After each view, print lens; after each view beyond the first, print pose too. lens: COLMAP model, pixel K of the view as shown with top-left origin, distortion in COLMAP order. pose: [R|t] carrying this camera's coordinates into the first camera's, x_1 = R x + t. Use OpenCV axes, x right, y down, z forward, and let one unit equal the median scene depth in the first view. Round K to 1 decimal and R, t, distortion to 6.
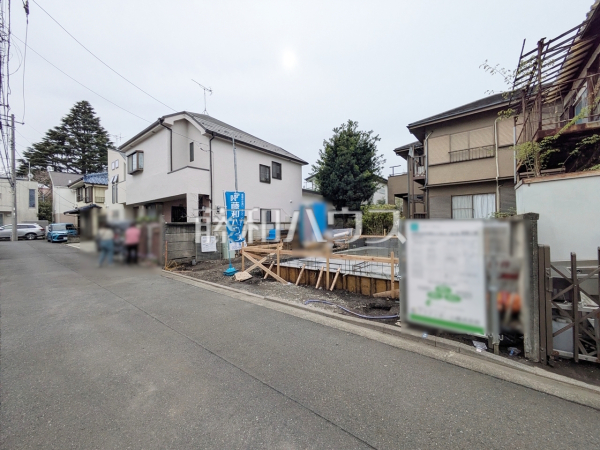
lens RADIAL K [[235.2, 0, 299.8], [0, 235.2, 223.0], [0, 0, 1]] dist [0.000875, 0.000244]
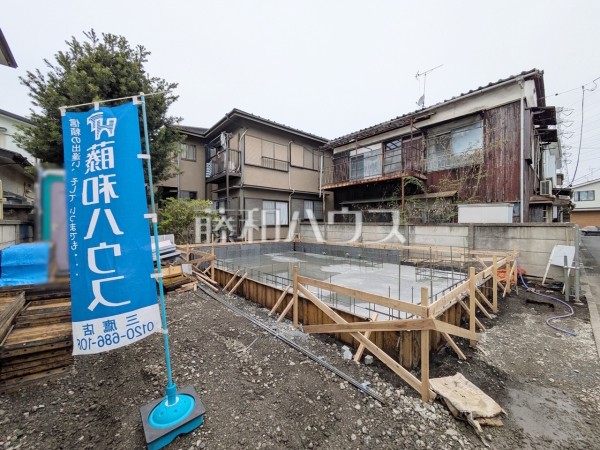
lens RADIAL K [[235.1, 0, 300.6], [0, 235.1, 225.5], [0, 0, 1]] dist [0.000909, 0.000041]
pose [[0.183188, 0.007719, 0.983048, -0.347119], [-0.006036, 0.999959, -0.006727, 0.002453], [-0.983059, -0.004702, 0.183227, 0.680499]]
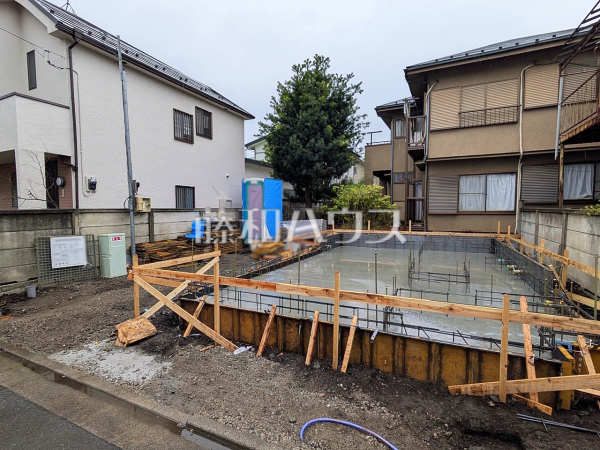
lens RADIAL K [[300.2, 0, 300.5], [0, 300.2, 224.7], [0, 0, 1]] dist [-0.000519, 0.000028]
pose [[0.975215, -0.000438, 0.221259, -0.032727], [-0.012382, 0.998323, 0.056553, -0.011120], [-0.220913, -0.057891, 0.973574, 0.216522]]
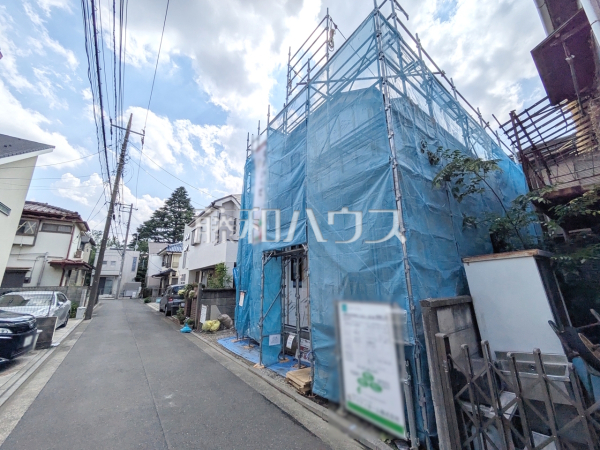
lens RADIAL K [[235.9, 0, 300.6], [0, 235.9, 222.6], [0, 0, 1]] dist [-0.000973, -0.000035]
pose [[0.966096, -0.064321, -0.250044, 0.166243], [0.001699, 0.970033, -0.242967, -0.027872], [0.258179, 0.234305, 0.937254, -0.042486]]
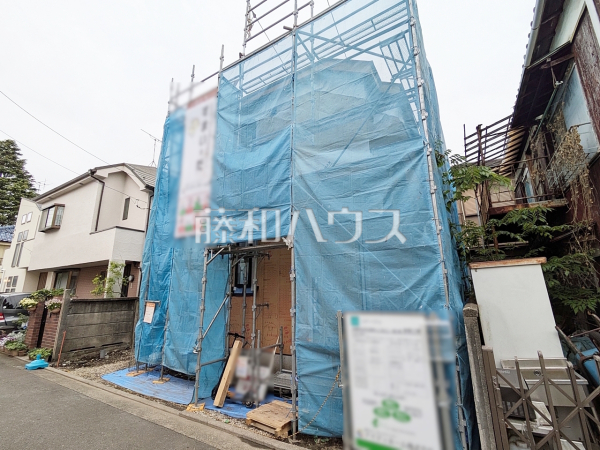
lens RADIAL K [[275.8, 0, 301.5], [0, 275.8, 225.4], [0, 0, 1]] dist [-0.001070, 0.000859]
pose [[0.993101, 0.029539, 0.113480, 0.048543], [-0.003117, 0.974060, -0.226269, -0.026202], [-0.117220, 0.224354, 0.967432, -0.003879]]
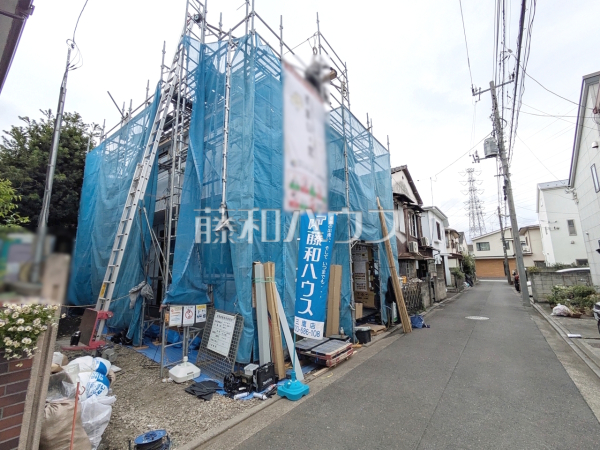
lens RADIAL K [[262.7, 0, 299.5], [0, 262.7, 225.2], [0, 0, 1]] dist [0.000728, 0.000882]
pose [[-0.021410, 0.182896, 0.982899, -0.626728], [0.003587, 0.983132, -0.182861, -0.010711], [-0.999764, -0.000389, -0.021705, 0.568239]]
